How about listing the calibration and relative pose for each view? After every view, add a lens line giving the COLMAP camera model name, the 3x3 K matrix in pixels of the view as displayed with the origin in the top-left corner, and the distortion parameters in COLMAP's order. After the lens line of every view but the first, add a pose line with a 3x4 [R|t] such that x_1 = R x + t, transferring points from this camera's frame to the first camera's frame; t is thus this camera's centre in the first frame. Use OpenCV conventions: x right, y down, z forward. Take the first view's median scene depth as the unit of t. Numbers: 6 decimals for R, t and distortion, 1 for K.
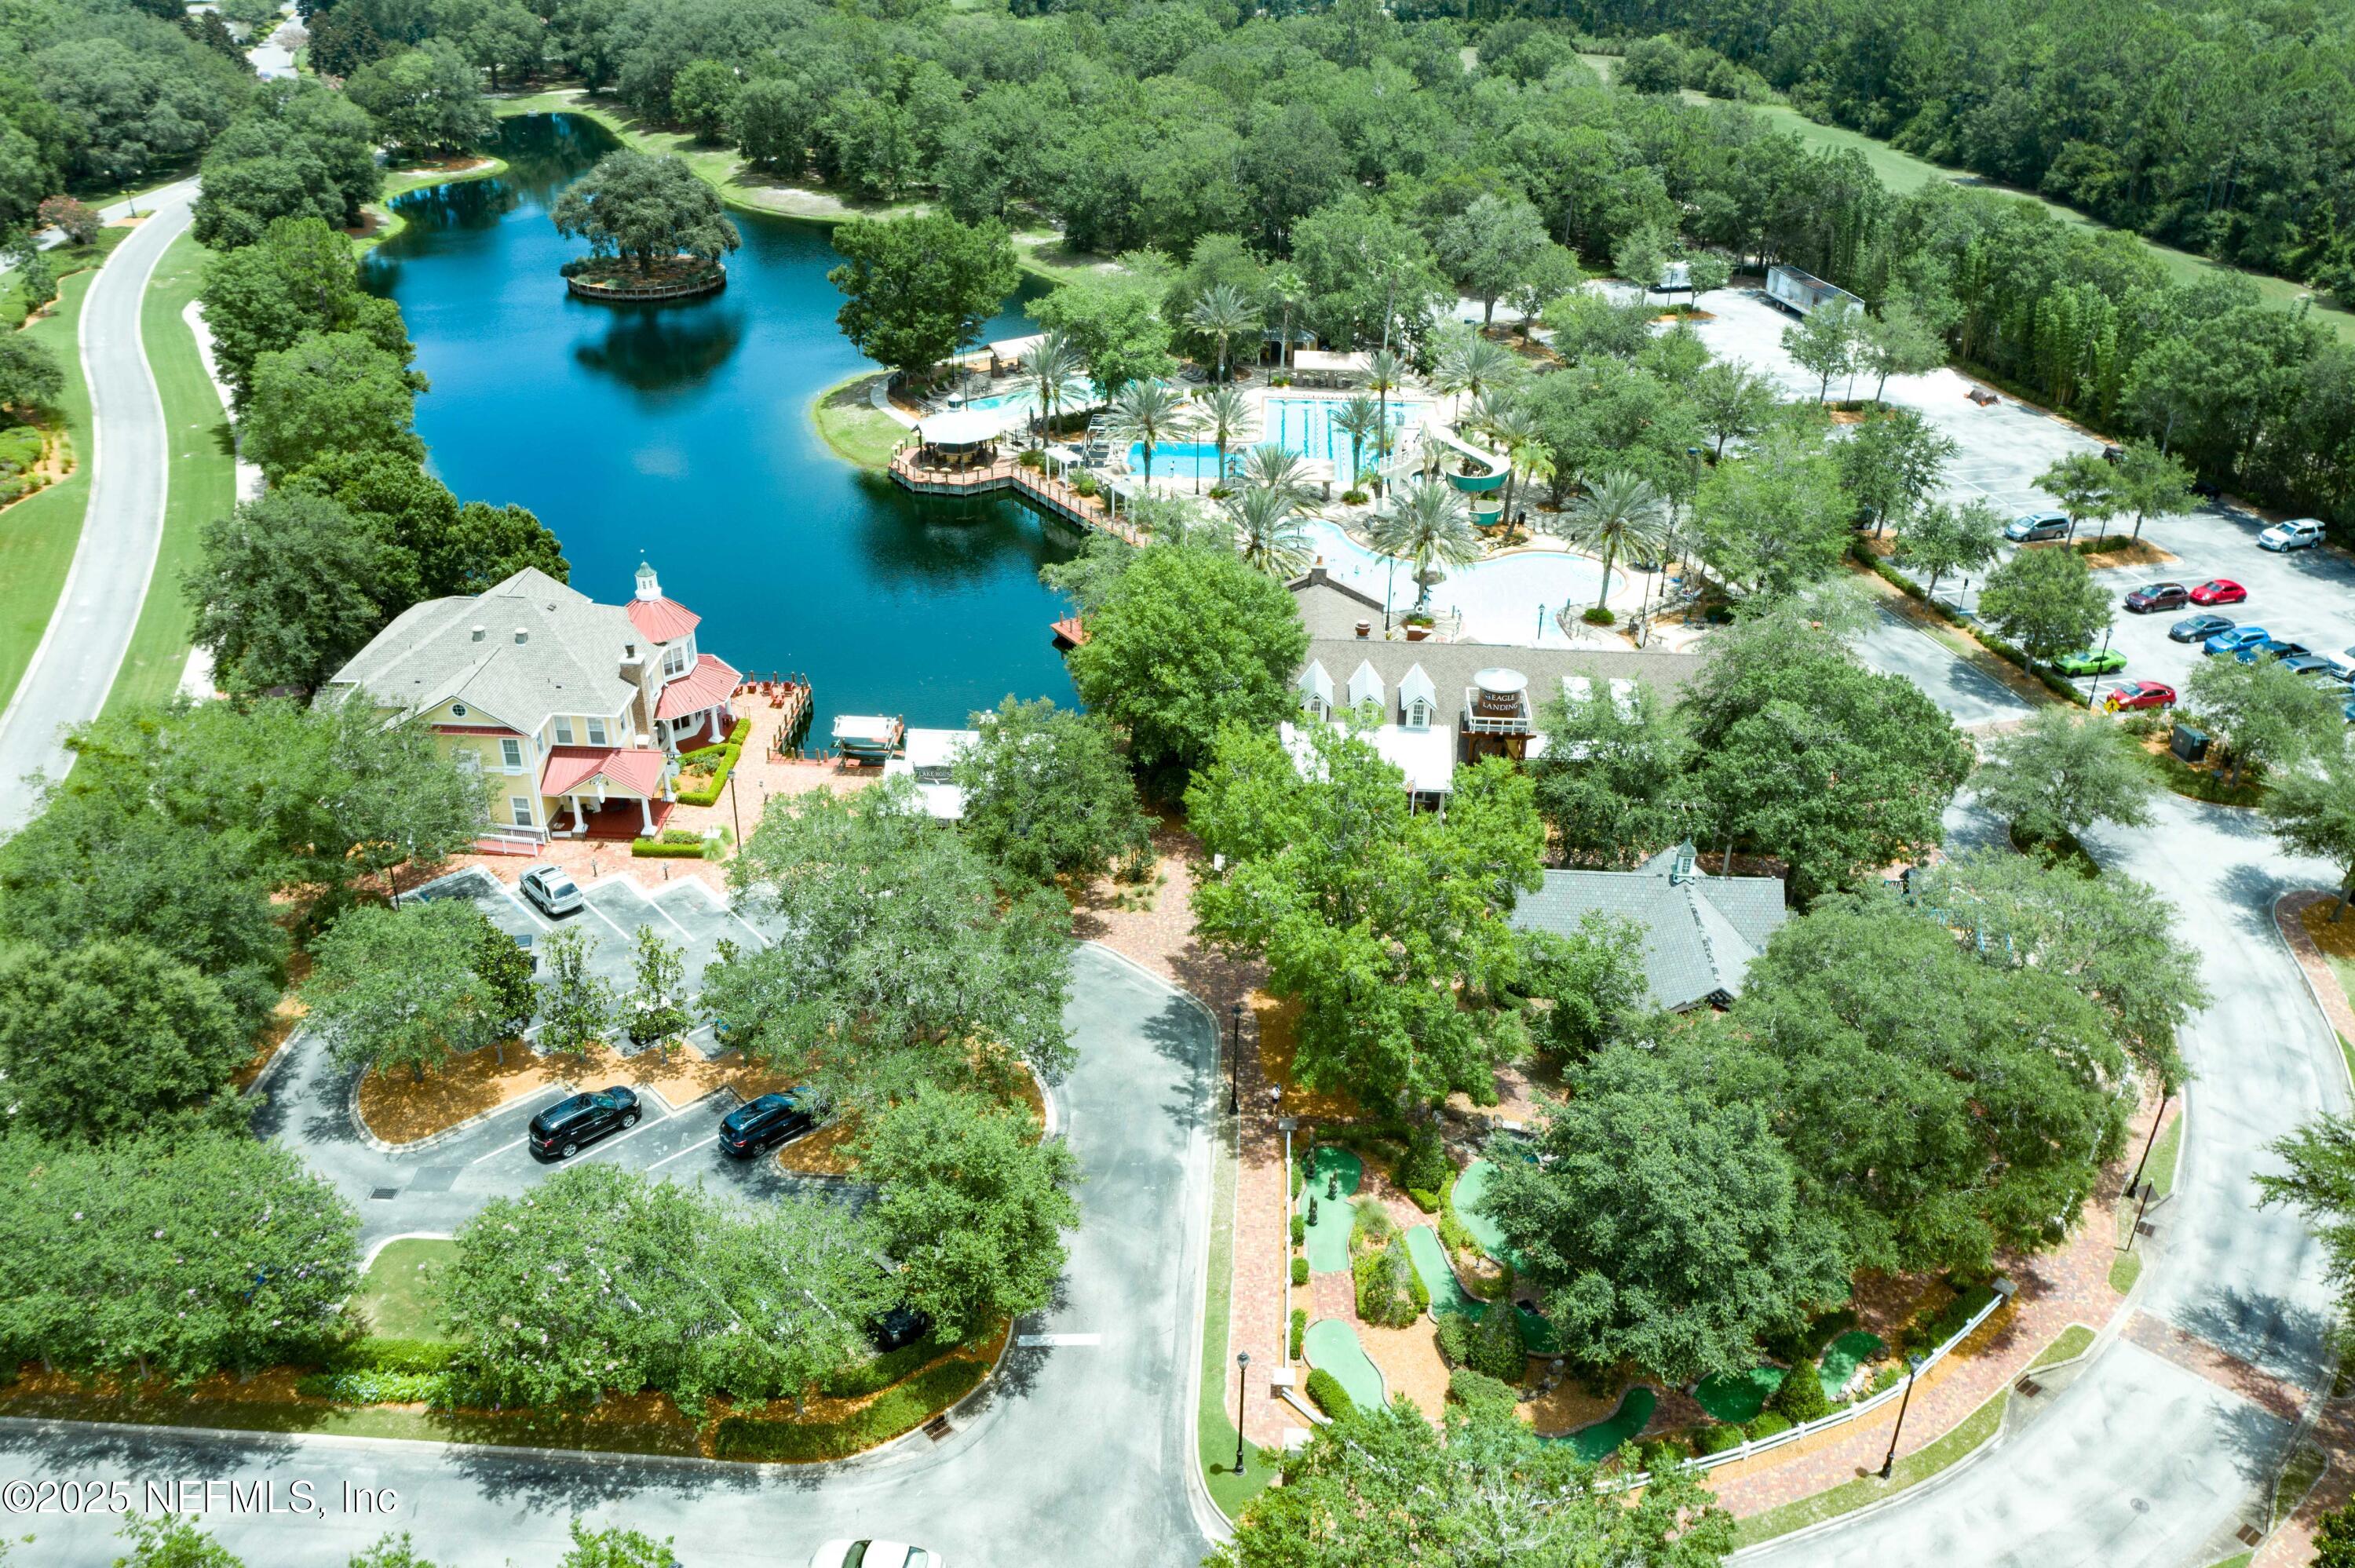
lens RADIAL K [[1912.2, 0, 1184.1], [0, 1912.2, 779.9], [0, 0, 1]] dist [0.002770, 0.010061]
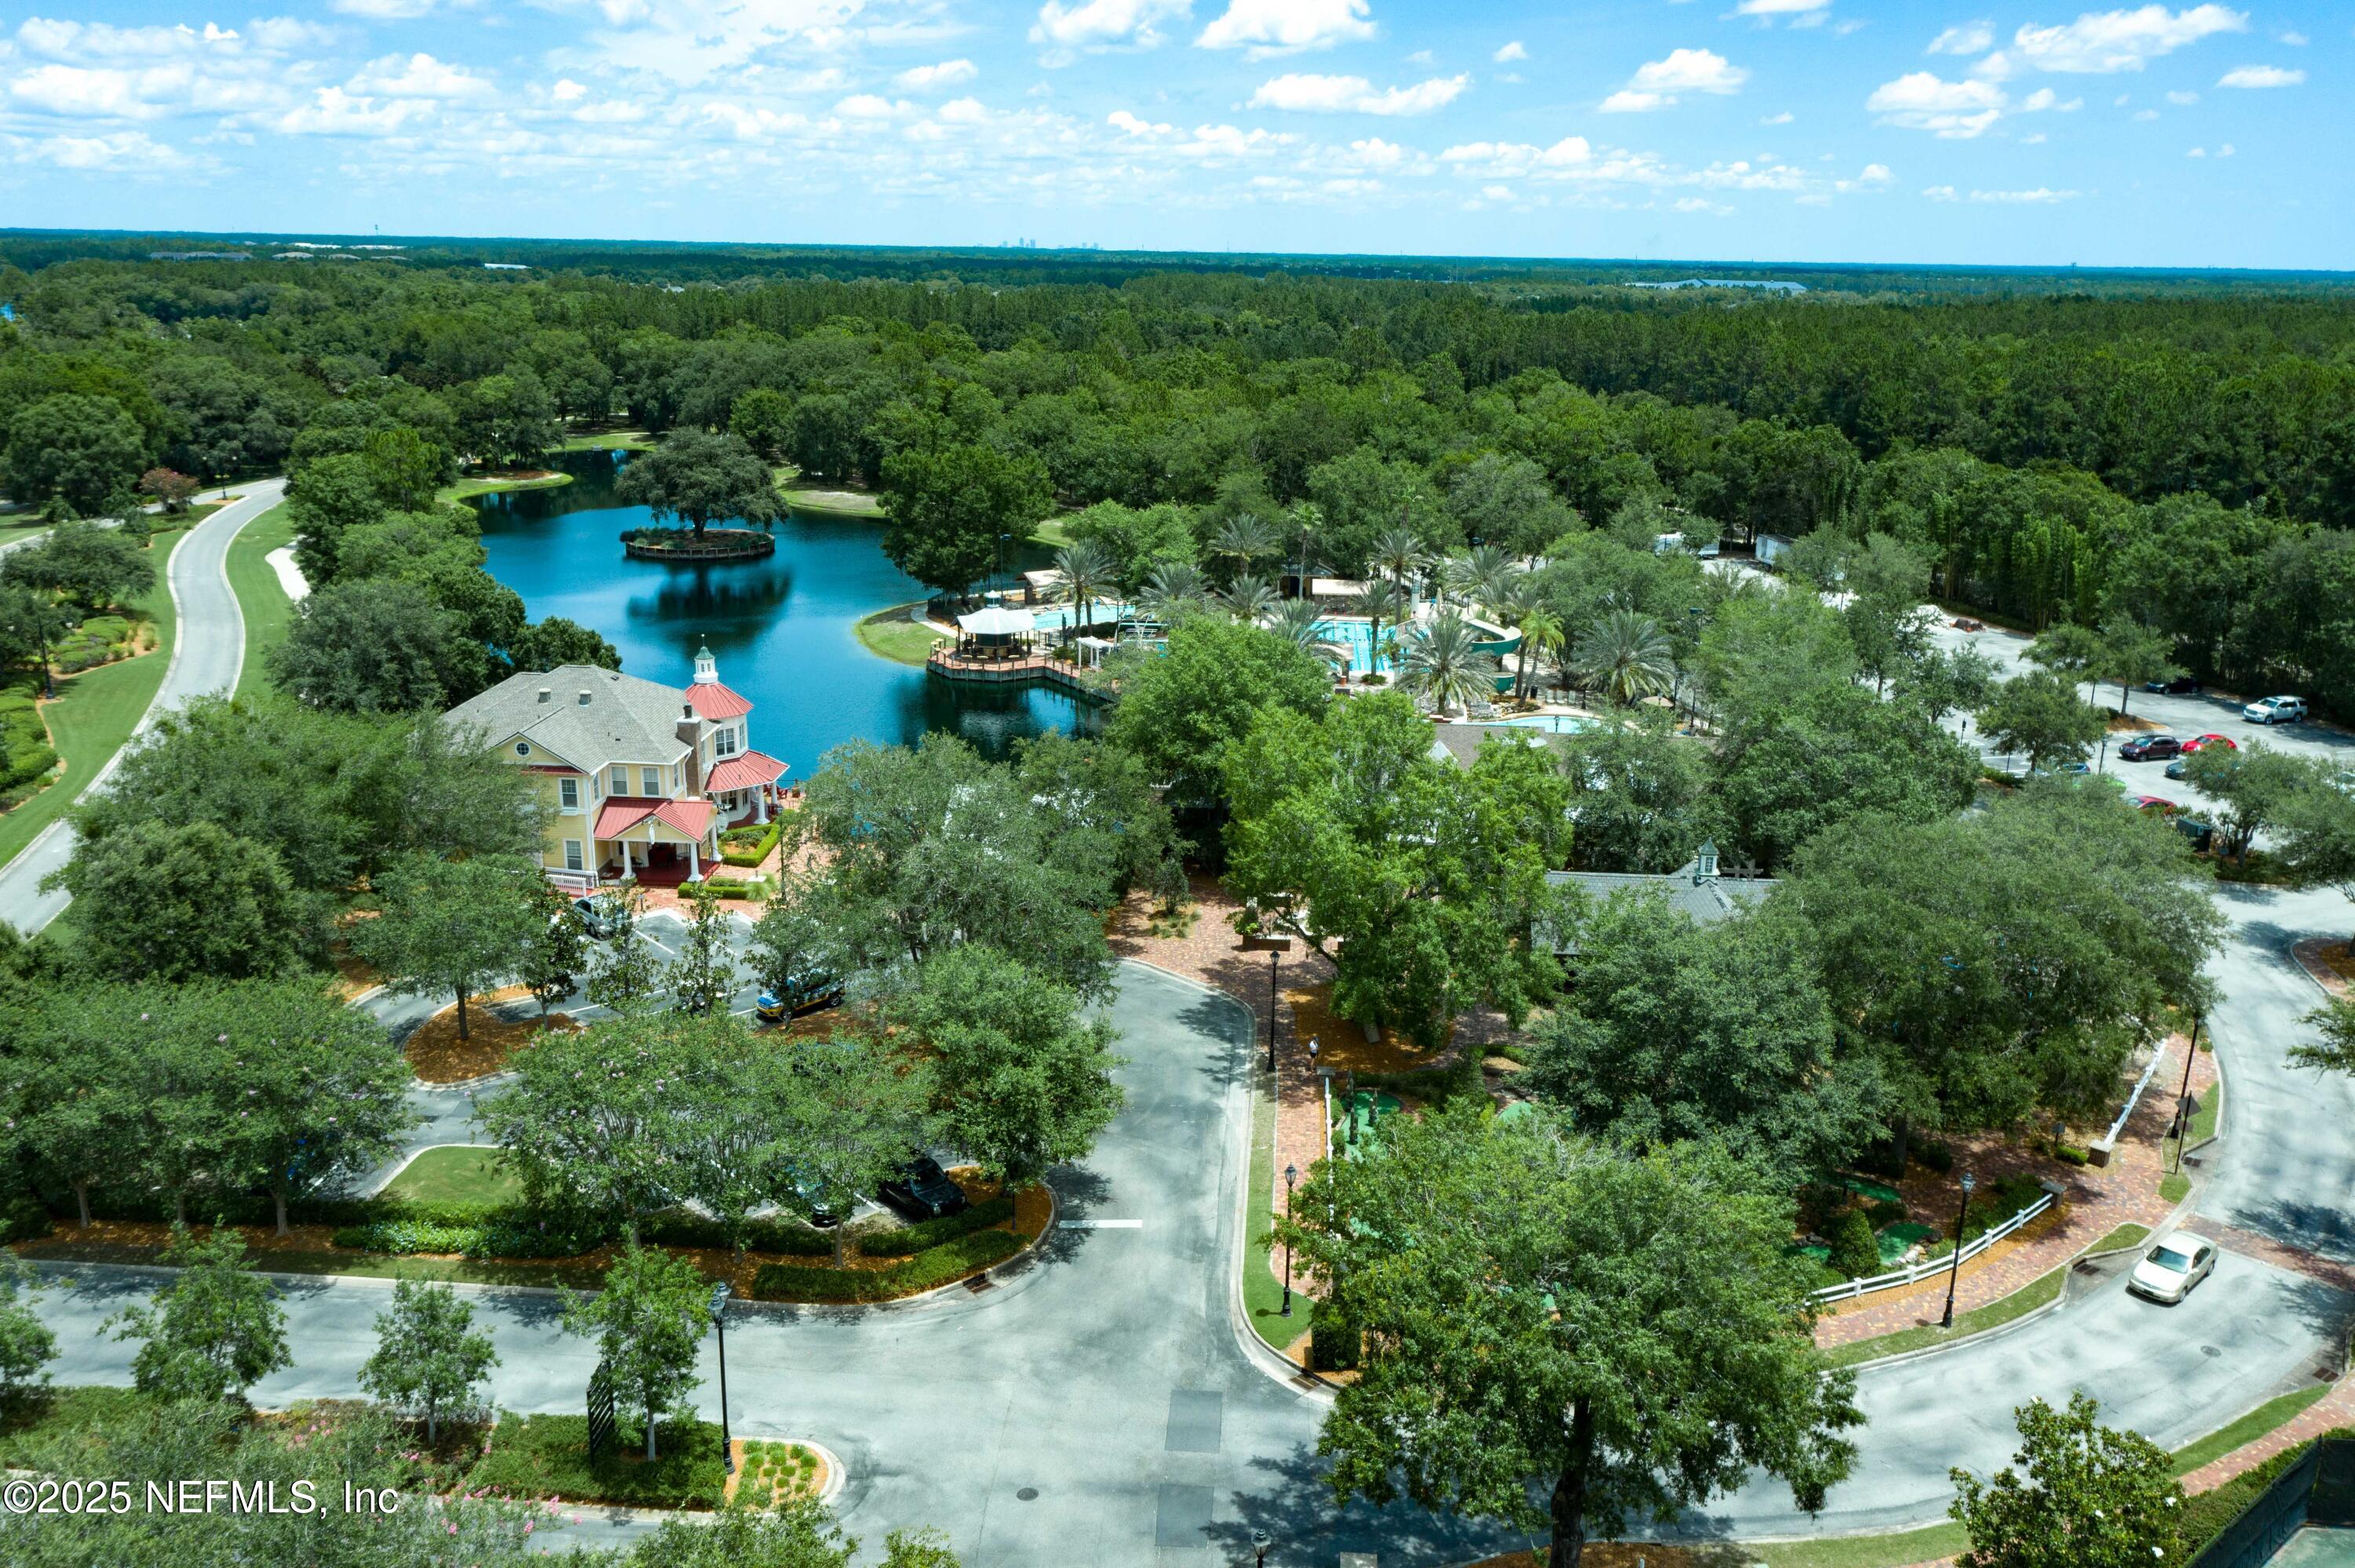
lens RADIAL K [[1912.2, 0, 1180.1], [0, 1912.2, 796.9], [0, 0, 1]] dist [0.002770, 0.010061]
pose [[0.999960, 0.006935, -0.005653, -0.014275], [-0.008009, 0.975481, -0.219940, 0.208910], [0.003990, 0.219976, 0.975497, -0.010003]]
